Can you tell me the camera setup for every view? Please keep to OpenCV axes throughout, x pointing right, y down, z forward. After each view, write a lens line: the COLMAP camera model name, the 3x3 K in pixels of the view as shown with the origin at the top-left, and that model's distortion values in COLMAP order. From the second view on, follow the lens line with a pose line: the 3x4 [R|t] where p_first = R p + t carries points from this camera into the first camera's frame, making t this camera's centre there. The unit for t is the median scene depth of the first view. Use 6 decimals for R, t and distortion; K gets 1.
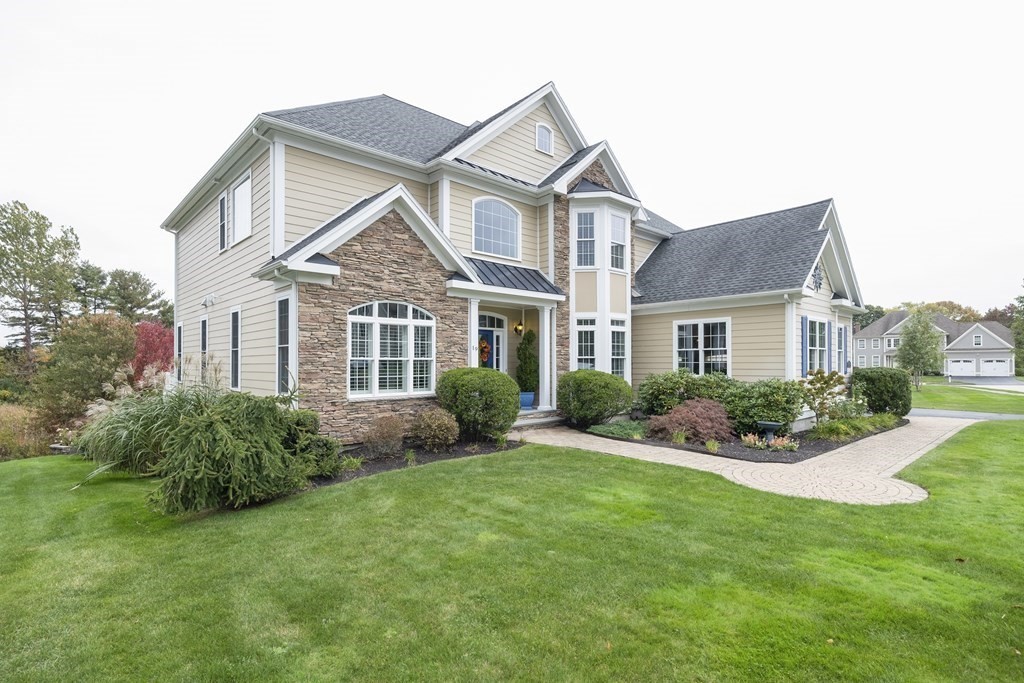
lens RADIAL K [[507.5, 0, 518.8], [0, 507.5, 366.7], [0, 0, 1]] dist [0.000051, 0.000045]
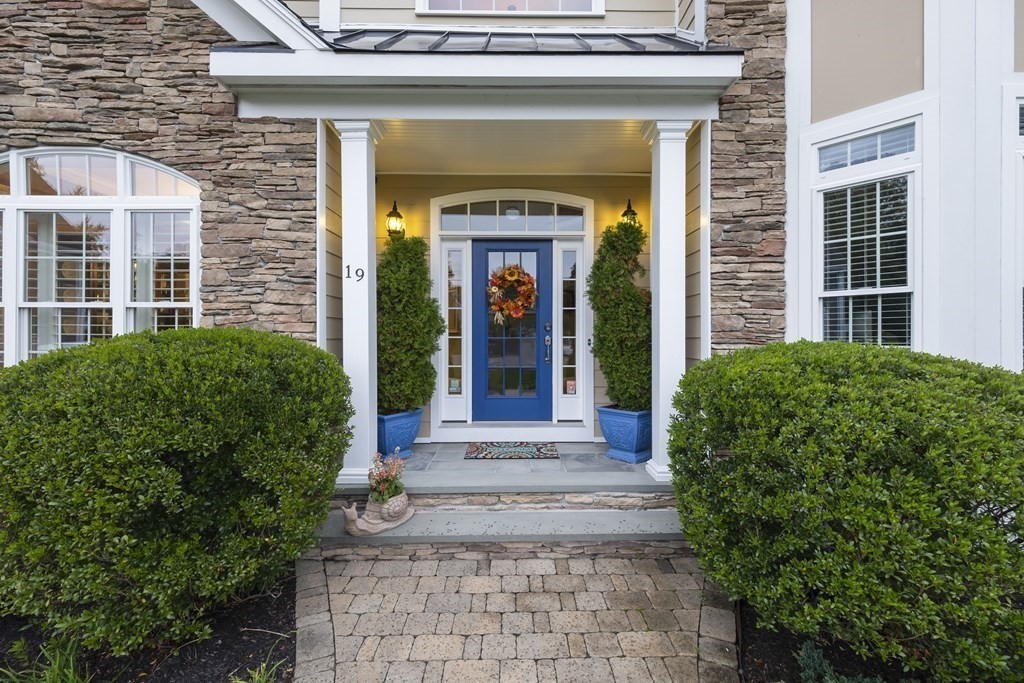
lens RADIAL K [[424.0, 0, 510.5], [0, 424.0, 333.9], [0, 0, 1]] dist [0.002666, 0.000282]
pose [[0.734374, 0.003401, -0.678736, 0.148666], [-0.005357, 0.999985, -0.000786, 0.002429], [0.678724, 0.004213, 0.734382, 0.744066]]
